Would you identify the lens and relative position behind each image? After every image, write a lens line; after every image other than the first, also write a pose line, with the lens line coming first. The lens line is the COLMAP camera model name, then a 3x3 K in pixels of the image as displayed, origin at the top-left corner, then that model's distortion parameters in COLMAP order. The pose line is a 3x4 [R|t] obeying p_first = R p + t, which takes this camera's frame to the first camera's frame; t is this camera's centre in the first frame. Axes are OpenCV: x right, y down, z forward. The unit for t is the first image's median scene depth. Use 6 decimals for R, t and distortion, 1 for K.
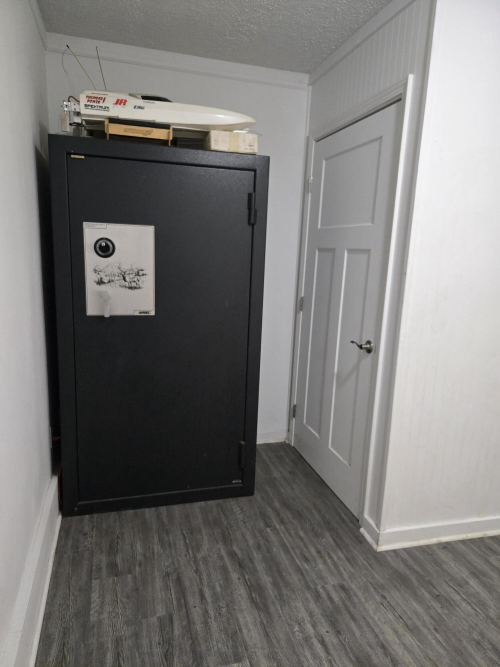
lens RADIAL K [[450.5, 0, 247.3], [0, 450.5, 334.5], [0, 0, 1]] dist [0.055965, -0.039560]
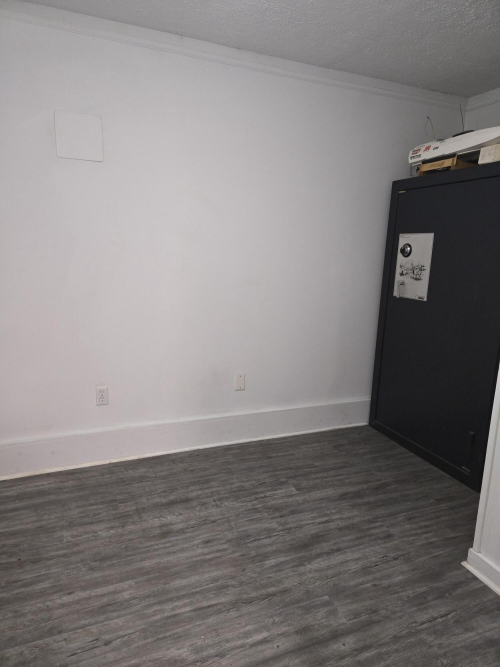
lens RADIAL K [[450.5, 0, 248.1], [0, 450.5, 332.4], [0, 0, 1]] dist [0.055965, -0.039560]
pose [[0.113482, 0.151018, -0.981996, 1.140335], [-0.217332, 0.968217, 0.123784, -0.006307], [0.969478, 0.199372, 0.142697, 0.364135]]
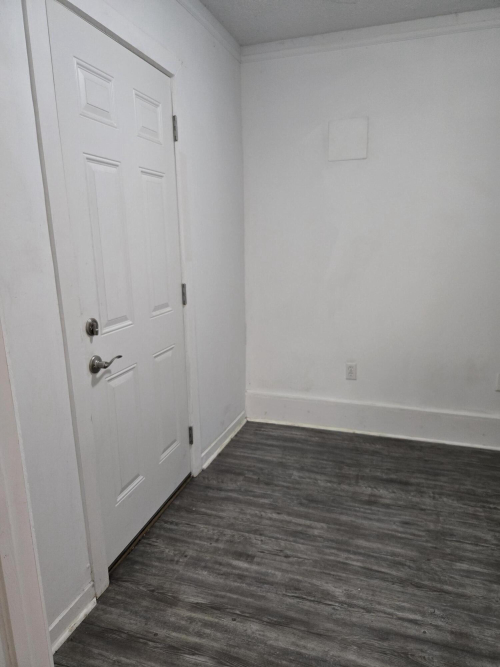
lens RADIAL K [[450.5, 0, 247.9], [0, 450.5, 333.0], [0, 0, 1]] dist [0.055965, -0.039560]
pose [[-0.565994, 0.146307, -0.811323, 1.184284], [-0.165306, 0.943998, 0.285554, -0.051987], [0.807666, 0.295739, -0.510112, 0.616094]]
